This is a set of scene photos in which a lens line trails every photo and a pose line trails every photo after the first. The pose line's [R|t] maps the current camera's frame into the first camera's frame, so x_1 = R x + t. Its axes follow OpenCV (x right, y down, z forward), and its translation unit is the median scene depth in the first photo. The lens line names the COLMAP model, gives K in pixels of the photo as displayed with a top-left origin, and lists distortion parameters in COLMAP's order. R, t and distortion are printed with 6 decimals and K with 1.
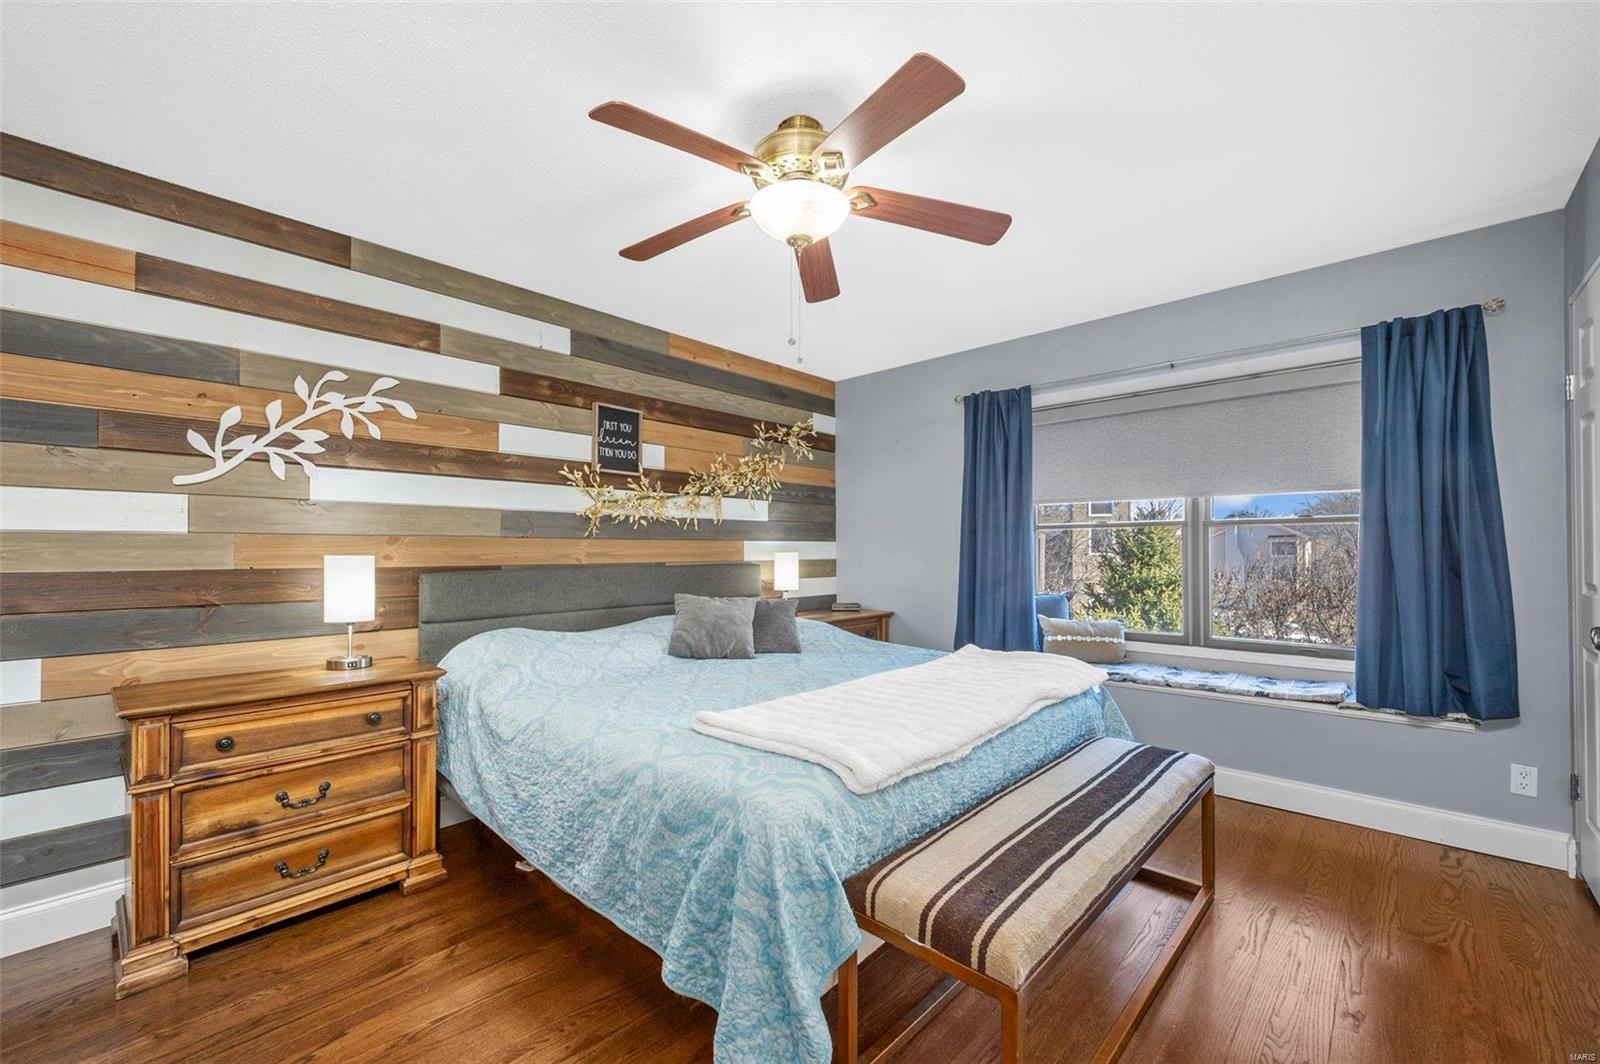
lens RADIAL K [[632.8, 0, 795.2], [0, 632.8, 550.9], [0, 0, 1]] dist [0.012450, -0.000095]
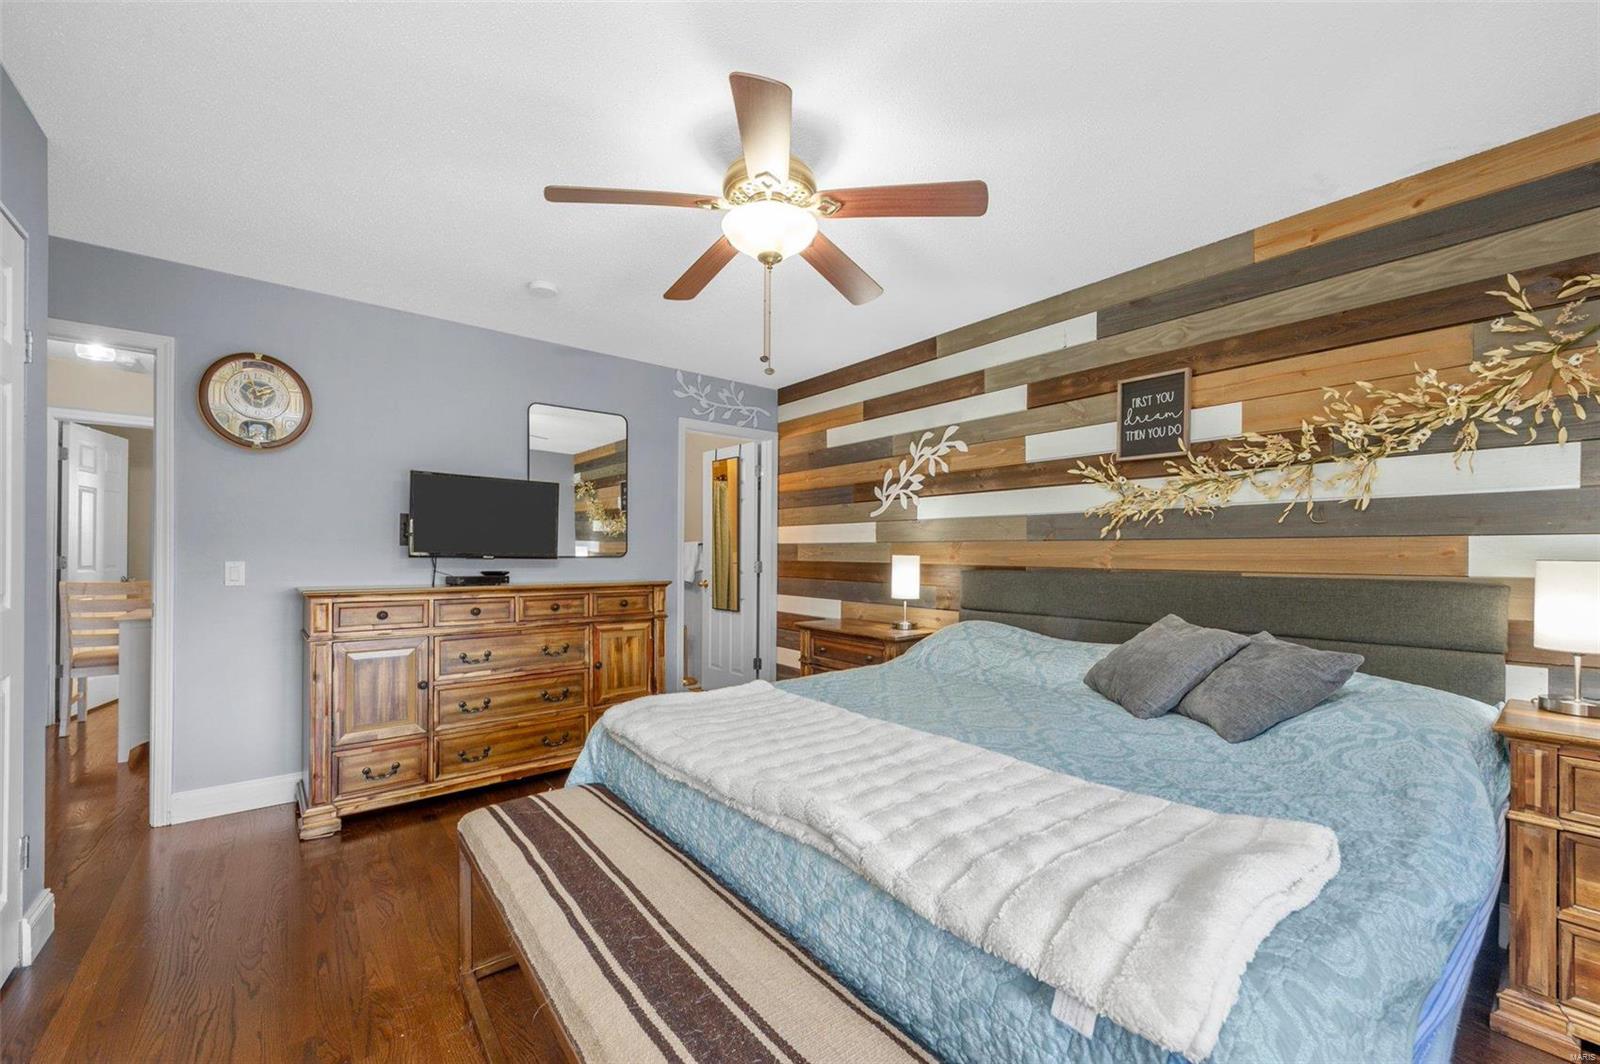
lens RADIAL K [[632.8, 0, 795.2], [0, 632.8, 550.9], [0, 0, 1]] dist [0.012450, -0.000095]
pose [[-0.143494, -0.001549, -0.989650, 0.673581], [-0.005901, 0.999982, -0.000710, -0.001218], [0.989634, 0.005738, -0.143501, 0.771951]]
